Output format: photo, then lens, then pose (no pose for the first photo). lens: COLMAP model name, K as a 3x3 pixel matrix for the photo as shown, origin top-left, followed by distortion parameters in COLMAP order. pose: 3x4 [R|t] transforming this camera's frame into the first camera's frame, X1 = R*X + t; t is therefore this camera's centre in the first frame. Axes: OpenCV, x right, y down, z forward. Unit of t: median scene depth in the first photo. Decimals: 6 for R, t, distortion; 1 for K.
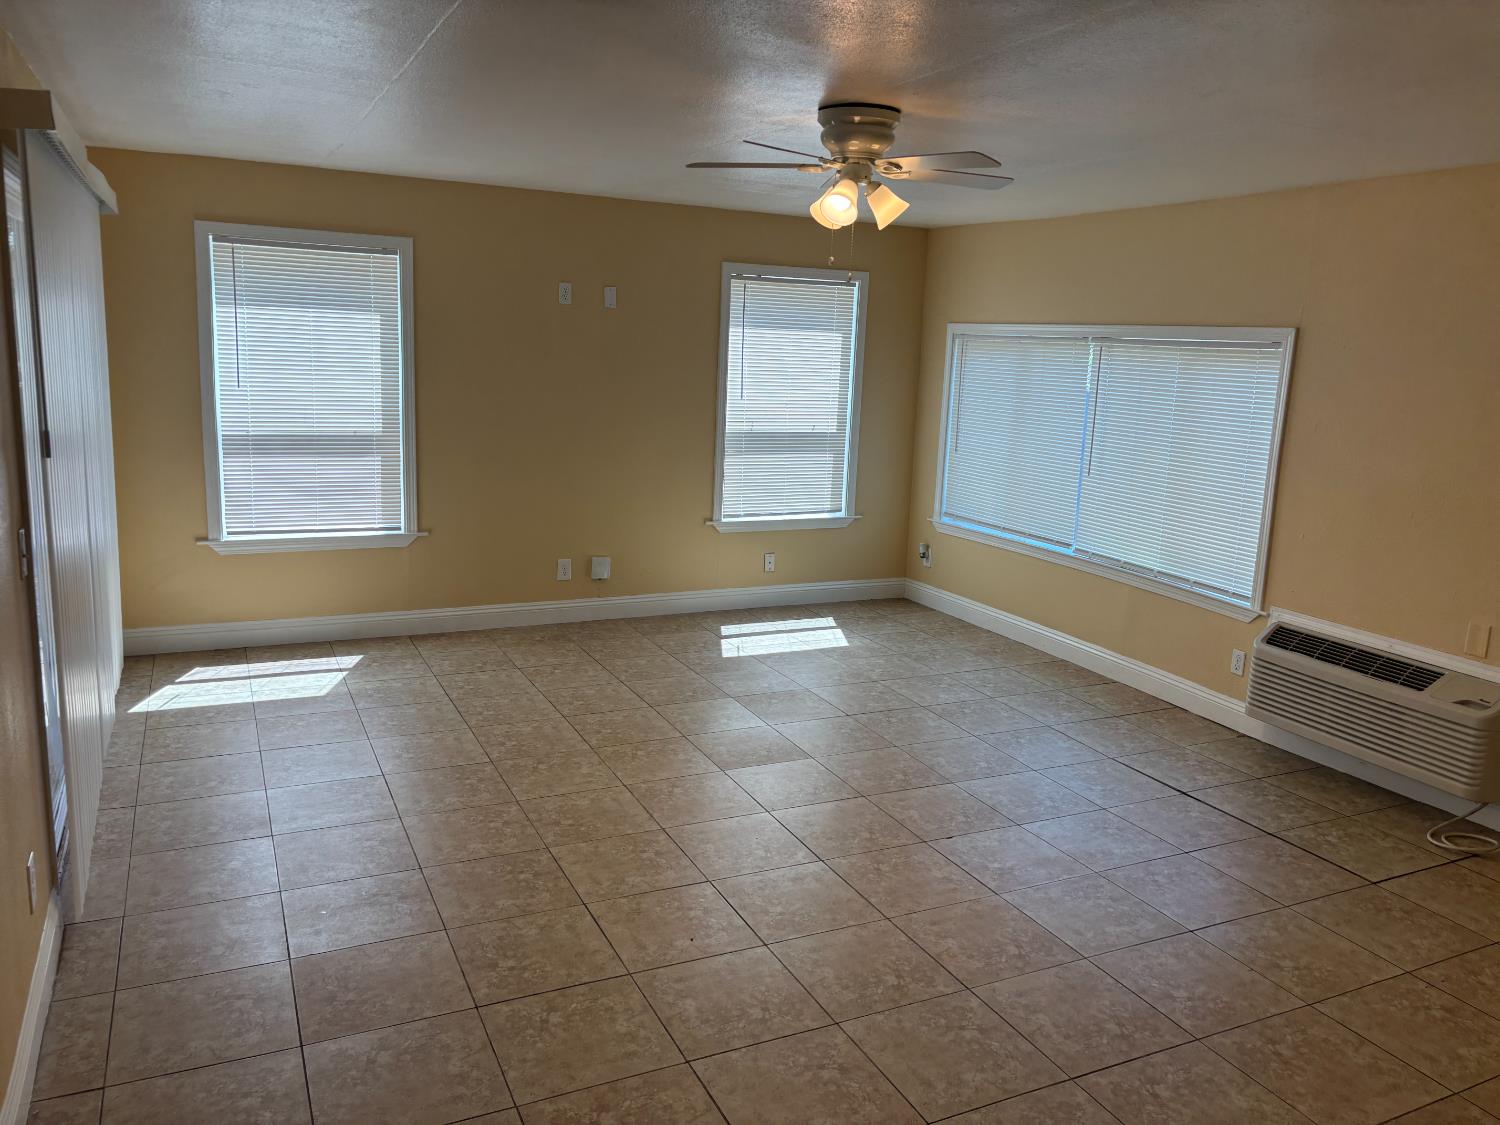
lens RADIAL K [[1132.2, 0, 746.0], [0, 1132.2, 537.0], [0, 0, 1]] dist [0.056399, -0.063272]
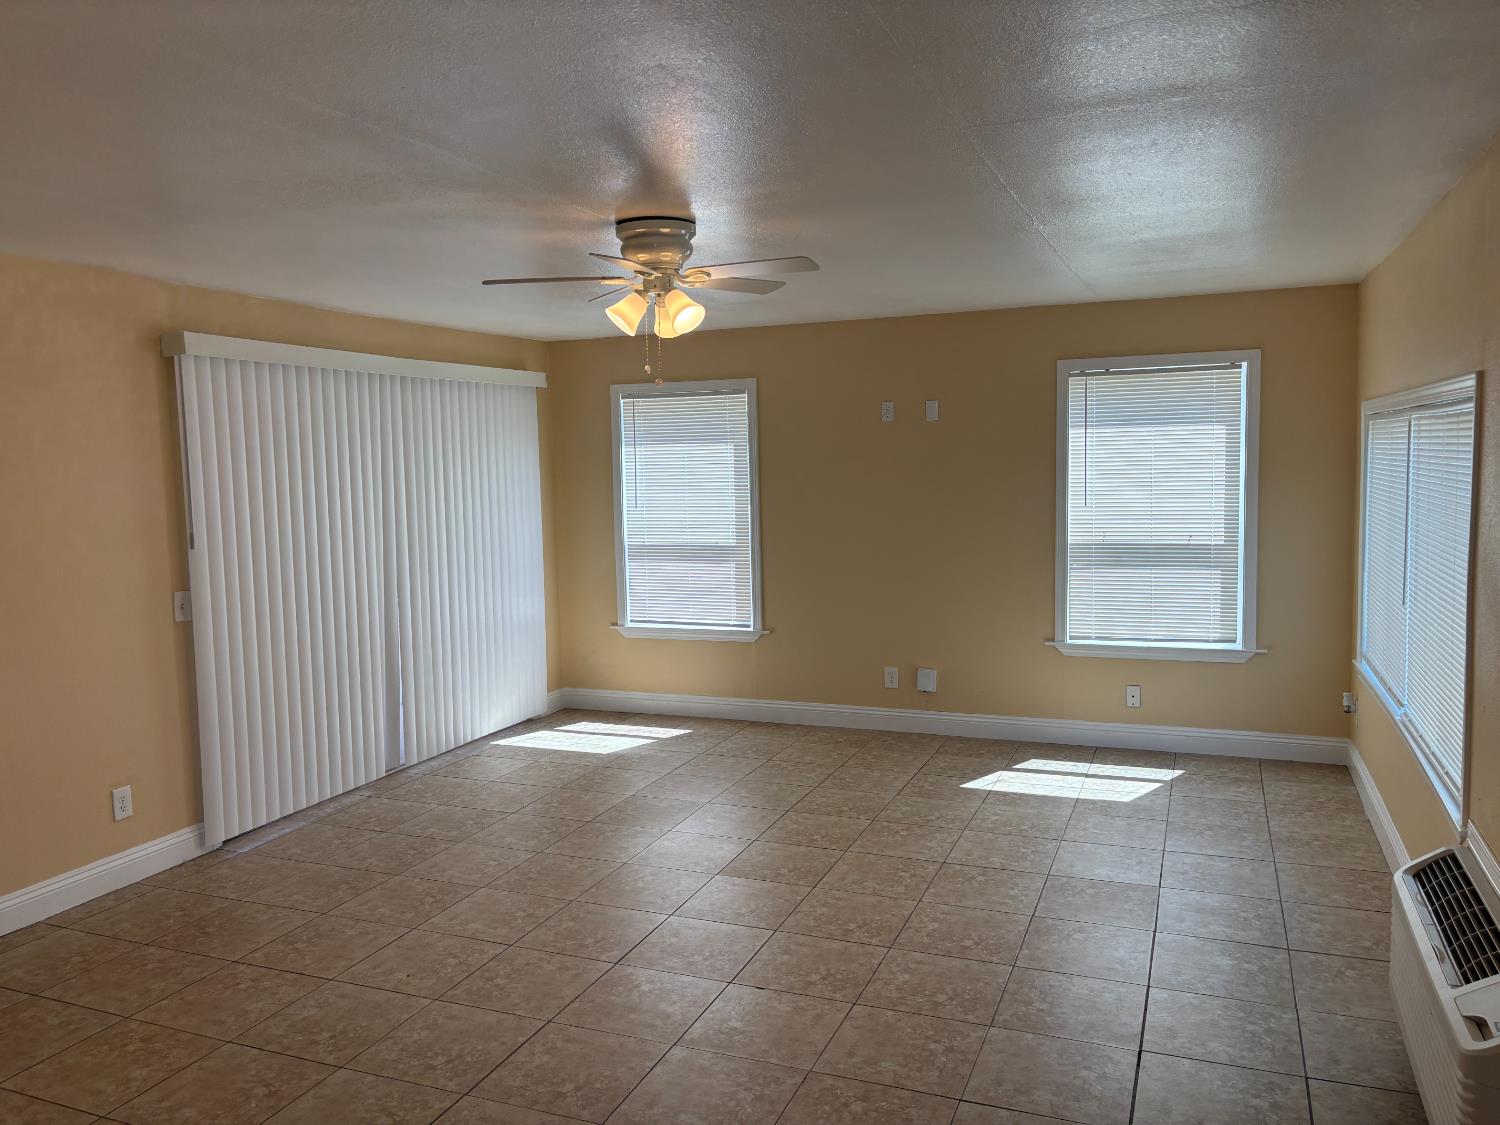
lens RADIAL K [[1132.2, 0, 754.5], [0, 1132.2, 542.0], [0, 0, 1]] dist [0.056399, -0.063272]
pose [[0.654270, 0.002968, -0.756255, 0.521889], [-0.072855, 0.995589, -0.059124, -0.023040], [0.752743, 0.093780, 0.651600, 0.228472]]
